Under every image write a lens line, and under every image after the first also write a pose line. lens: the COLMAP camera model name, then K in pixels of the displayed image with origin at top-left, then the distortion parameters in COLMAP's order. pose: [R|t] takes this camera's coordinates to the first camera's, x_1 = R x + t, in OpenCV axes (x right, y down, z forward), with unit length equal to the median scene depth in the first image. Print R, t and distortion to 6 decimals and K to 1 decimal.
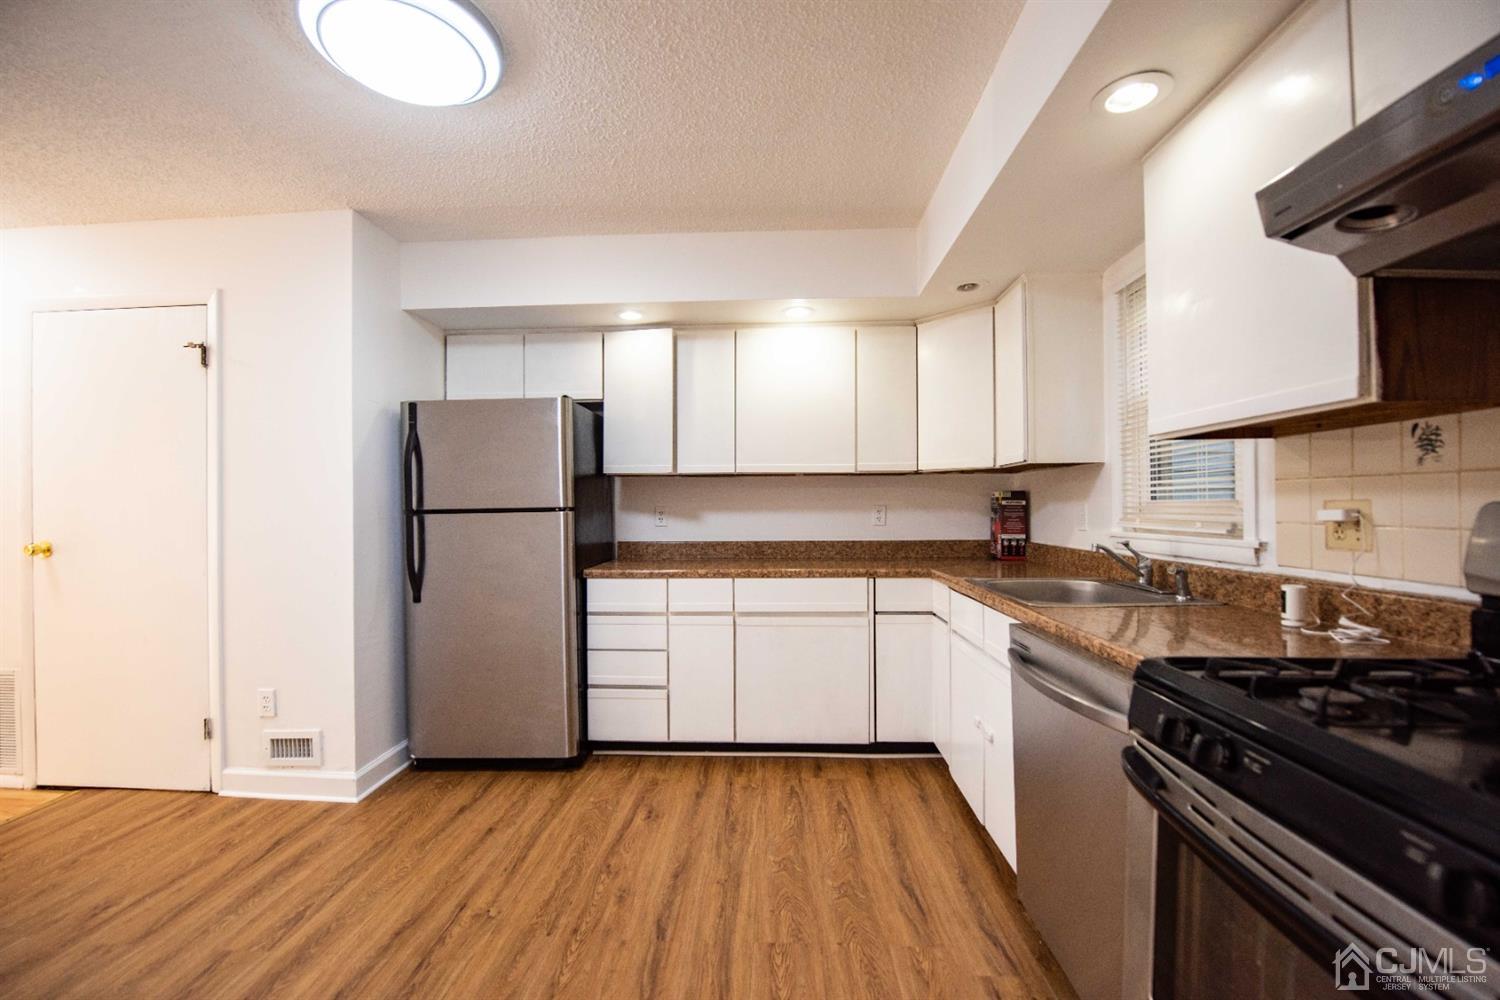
lens RADIAL K [[613.5, 0, 749.6], [0, 613.5, 505.9], [0, 0, 1]] dist [0.001986, 0.000174]
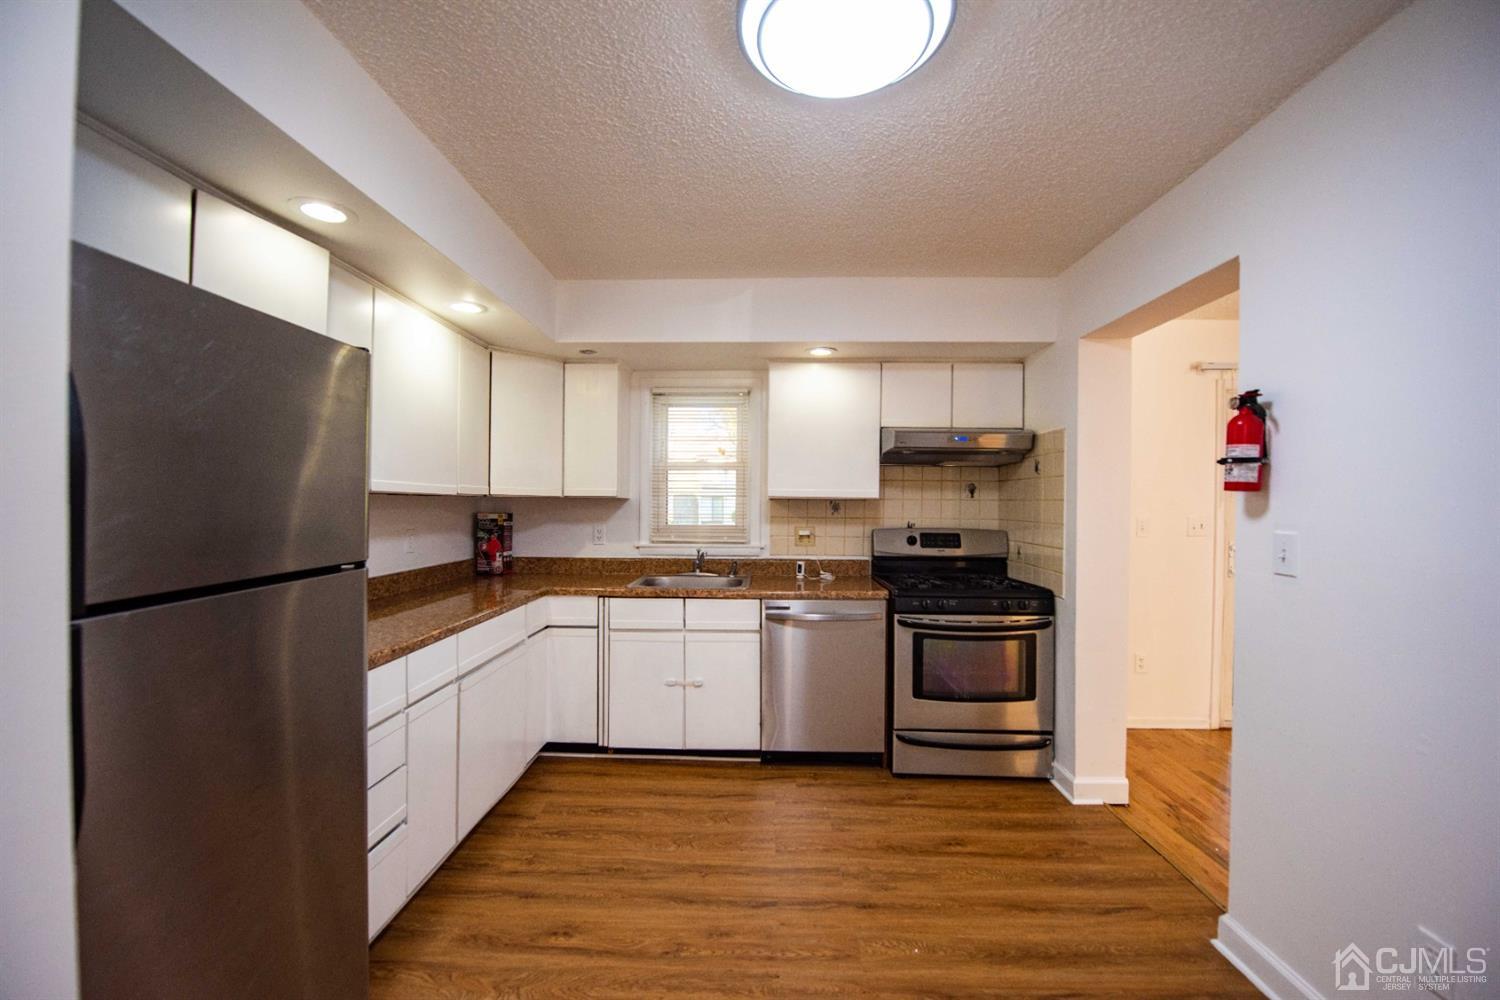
lens RADIAL K [[613.5, 0, 746.3], [0, 613.5, 501.3], [0, 0, 1]] dist [0.001986, 0.000174]
pose [[-0.024035, 0.010997, 0.999651, -0.809453], [-0.010612, 0.999880, -0.011254, -0.043420], [-0.999655, -0.010878, -0.023916, 0.651926]]
